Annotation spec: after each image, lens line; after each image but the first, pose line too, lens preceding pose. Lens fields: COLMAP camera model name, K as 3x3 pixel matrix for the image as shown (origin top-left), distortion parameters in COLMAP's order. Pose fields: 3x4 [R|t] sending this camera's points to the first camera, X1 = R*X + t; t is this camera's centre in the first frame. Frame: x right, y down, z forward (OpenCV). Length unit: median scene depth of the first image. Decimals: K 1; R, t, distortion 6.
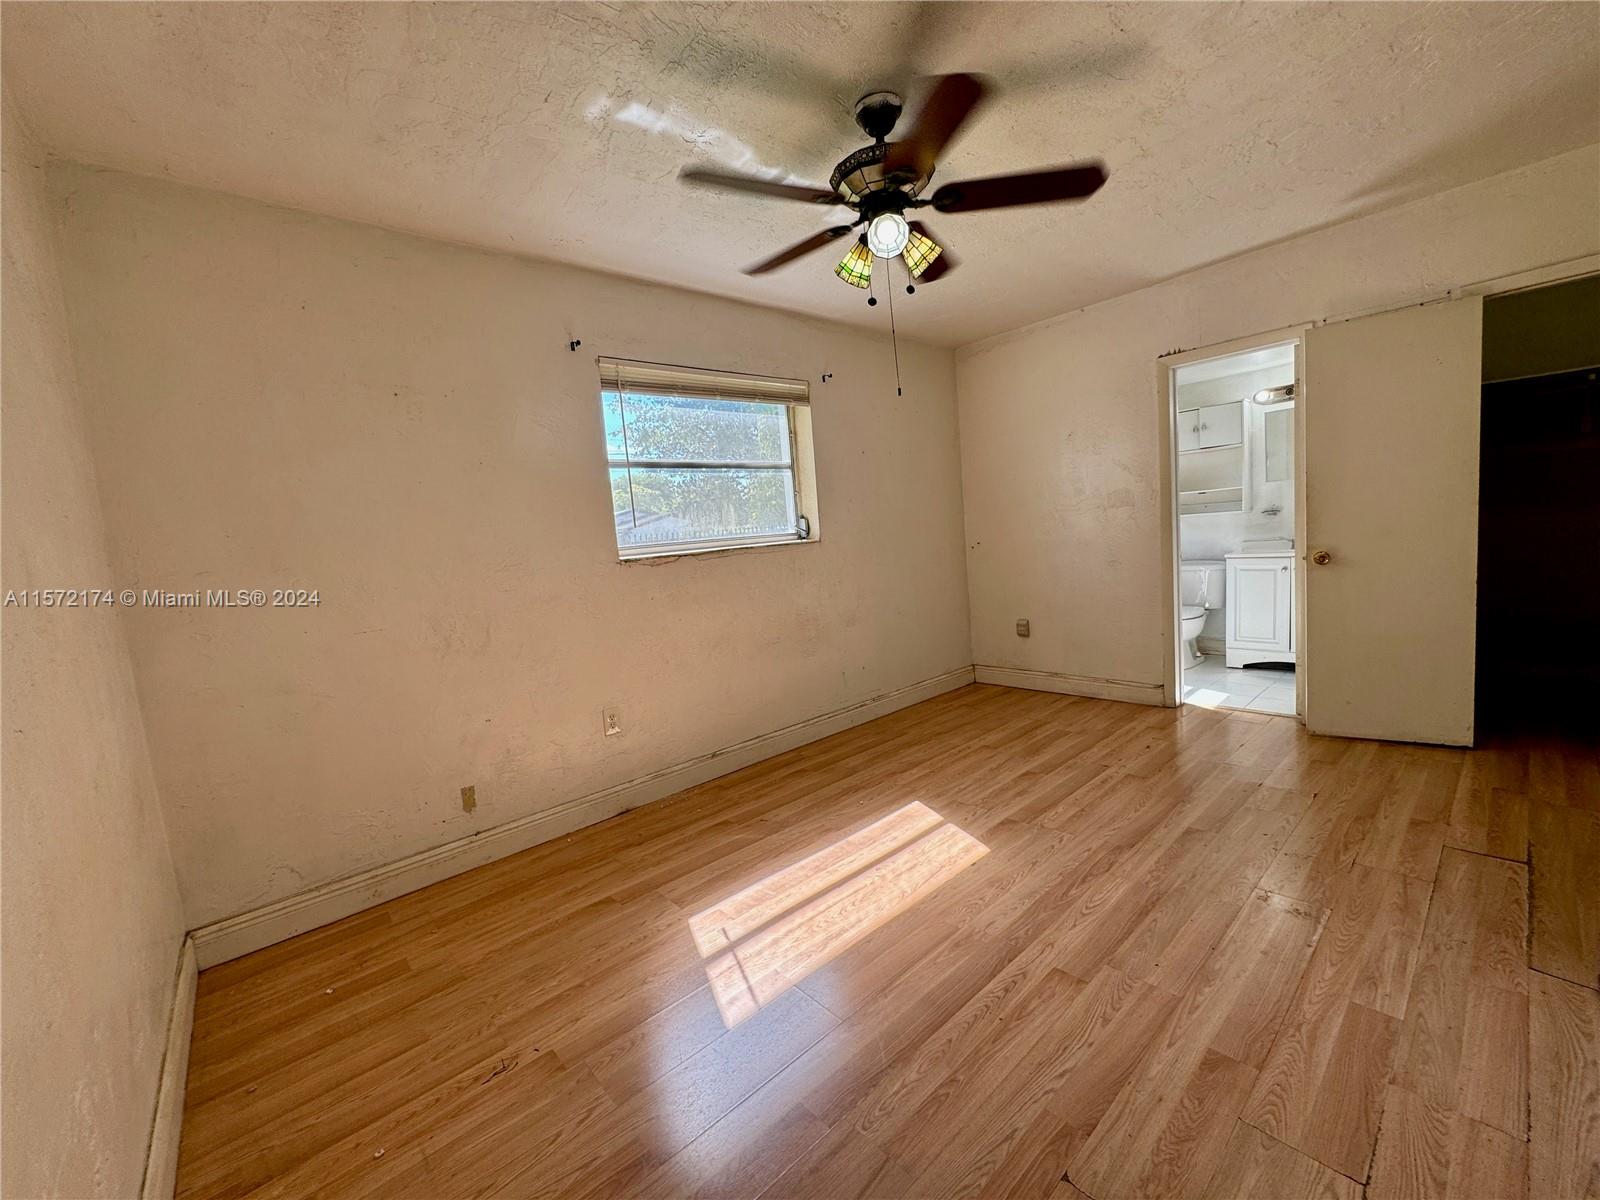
lens RADIAL K [[637.4, 0, 803.0], [0, 637.4, 600.0], [0, 0, 1]] dist [-0.003146, 0.001072]
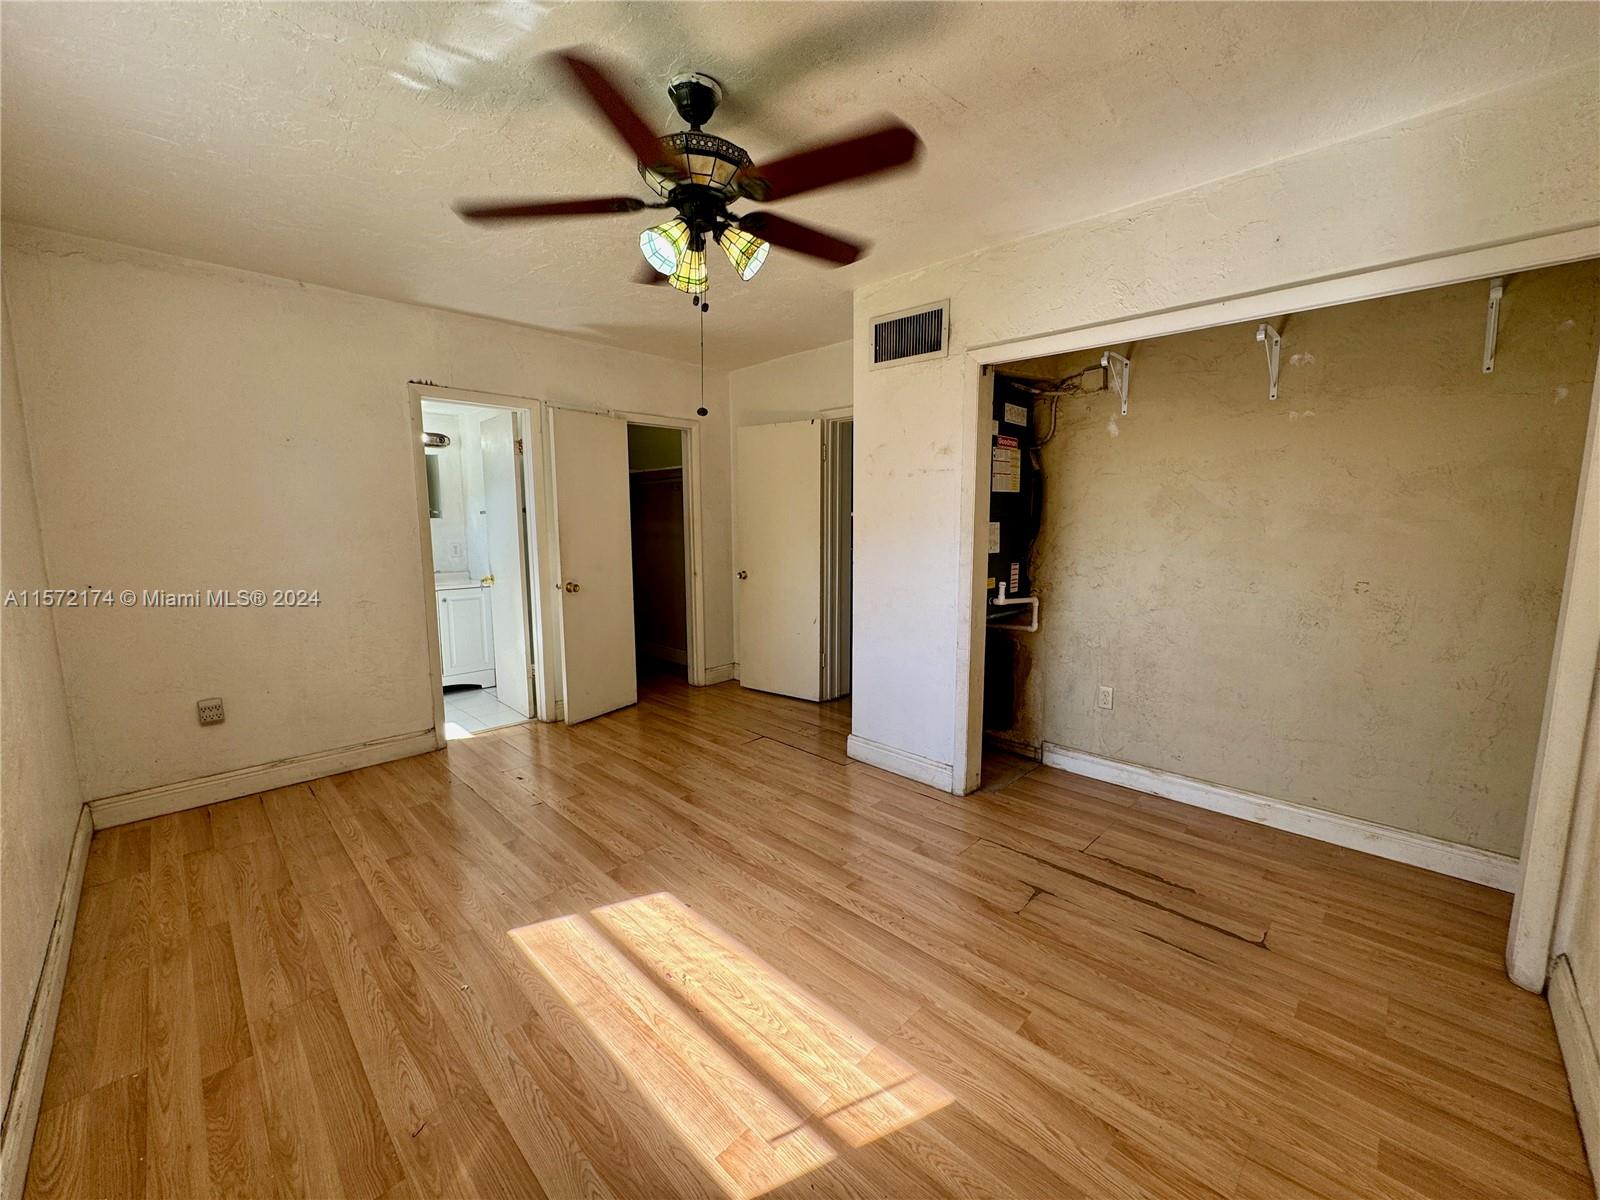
lens RADIAL K [[637.4, 0, 798.1], [0, 637.4, 603.3], [0, 0, 1]] dist [-0.003146, 0.001072]
pose [[-0.063771, -0.052162, 0.996600, -0.580520], [0.106712, 0.992551, 0.058778, -0.069881], [-0.992243, 0.110097, -0.057730, 0.706173]]
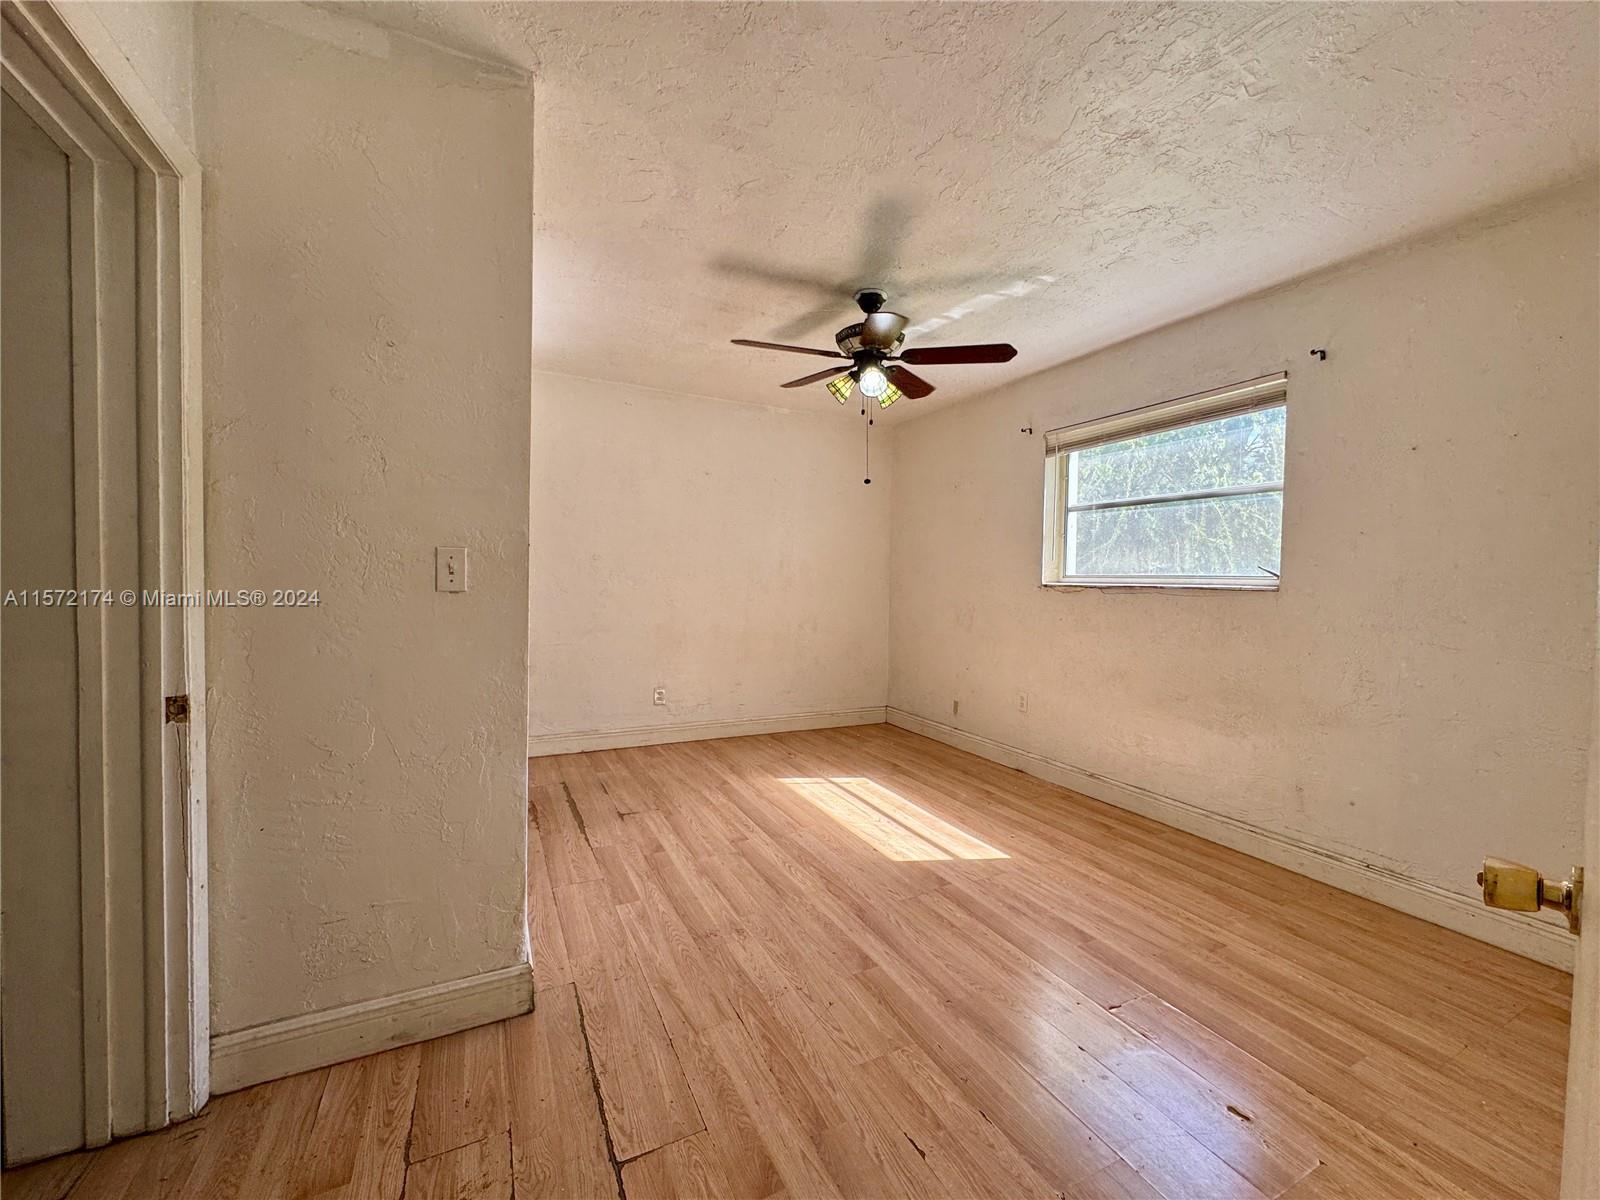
lens RADIAL K [[637.4, 0, 801.8], [0, 637.4, 603.7], [0, 0, 1]] dist [-0.003146, 0.001072]
pose [[-0.253841, 0.118385, -0.959974, 1.203567], [-0.095018, 0.984629, 0.146551, -0.185383], [0.962568, 0.128415, -0.238691, 0.922822]]
